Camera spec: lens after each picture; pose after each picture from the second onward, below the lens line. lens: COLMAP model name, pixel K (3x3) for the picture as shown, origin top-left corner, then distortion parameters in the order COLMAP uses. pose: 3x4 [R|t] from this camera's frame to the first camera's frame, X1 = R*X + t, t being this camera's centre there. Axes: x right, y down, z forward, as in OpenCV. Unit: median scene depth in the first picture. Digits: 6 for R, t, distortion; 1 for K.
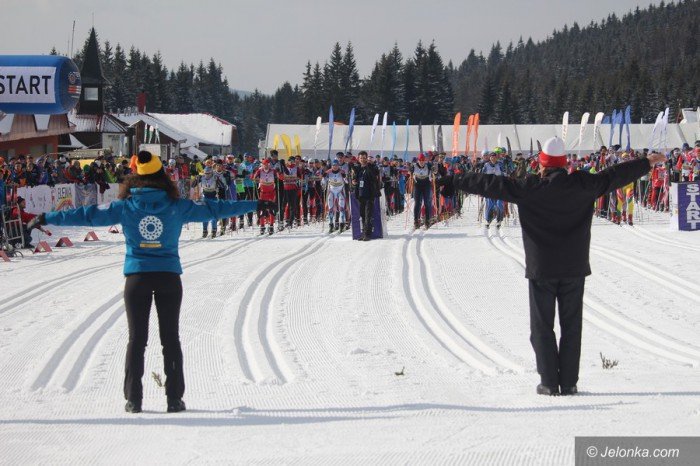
lens RADIAL K [[2276.6, 0, 350.0], [0, 2276.6, 233.0], [0, 0, 1]] dist [-0.161856, -1.263726]
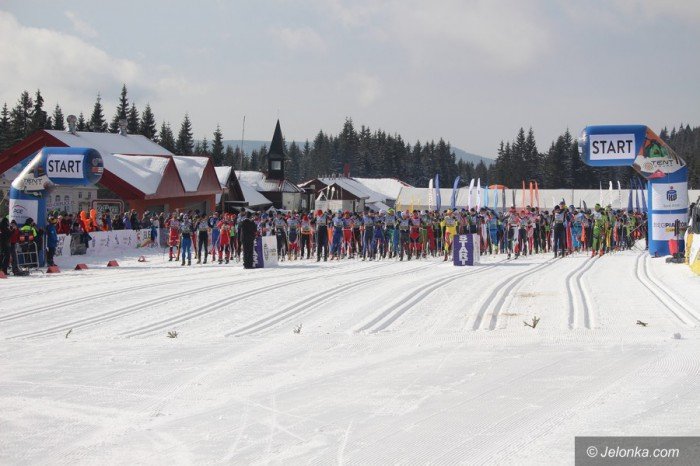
lens RADIAL K [[1644.6, 0, 350.0], [0, 1644.6, 233.0], [0, 0, 1]] dist [-0.346156, -0.419018]
pose [[0.990343, 0.012099, -0.138112, 0.030328], [-0.014543, 0.999755, -0.016699, -0.000479], [0.137876, 0.018546, 0.990276, -0.012679]]
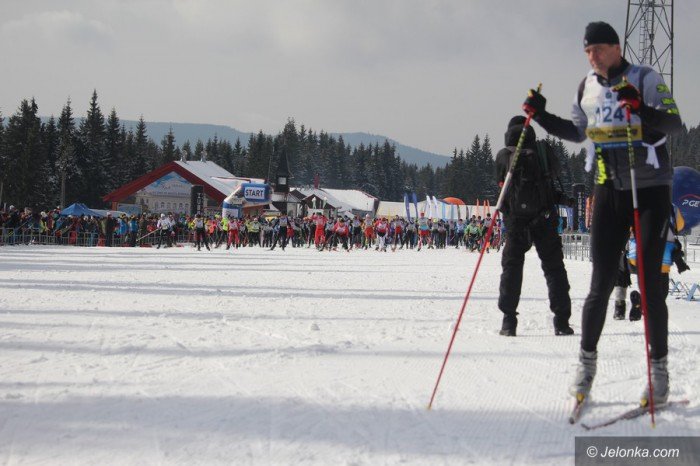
lens RADIAL K [[2276.6, 0, 350.0], [0, 2276.6, 233.0], [0, 0, 1]] dist [-0.161856, -1.263726]
pose [[0.995347, 0.040134, -0.087596, 0.039384], [-0.042538, 0.998763, -0.025755, 0.009741], [0.086454, 0.029362, 0.995823, -0.314605]]
